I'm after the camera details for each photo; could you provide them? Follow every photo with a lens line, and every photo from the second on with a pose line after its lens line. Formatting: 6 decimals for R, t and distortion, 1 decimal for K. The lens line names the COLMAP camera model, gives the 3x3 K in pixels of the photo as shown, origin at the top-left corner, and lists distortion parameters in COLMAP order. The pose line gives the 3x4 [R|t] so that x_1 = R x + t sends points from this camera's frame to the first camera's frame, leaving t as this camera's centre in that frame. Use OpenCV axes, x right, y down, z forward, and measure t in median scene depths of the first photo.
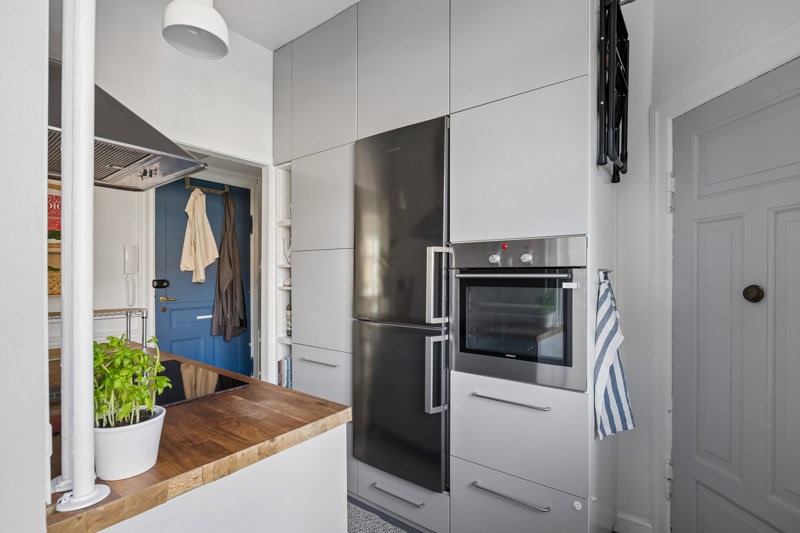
lens RADIAL K [[385.7, 0, 401.9], [0, 385.7, 273.6], [0, 0, 1]] dist [0.002318, 0.000085]
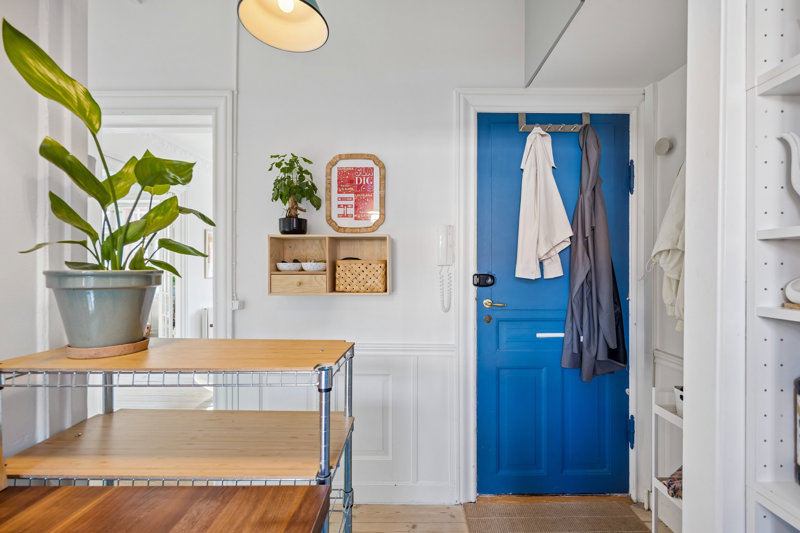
lens RADIAL K [[355.5, 0, 402.9], [0, 355.5, 269.9], [0, 0, 1]] dist [-0.001707, 0.000100]
pose [[0.609380, 0.004465, -0.792866, -0.202580], [-0.001525, 0.999989, 0.004459, 0.005423], [0.792877, -0.001509, 0.609380, 0.469590]]
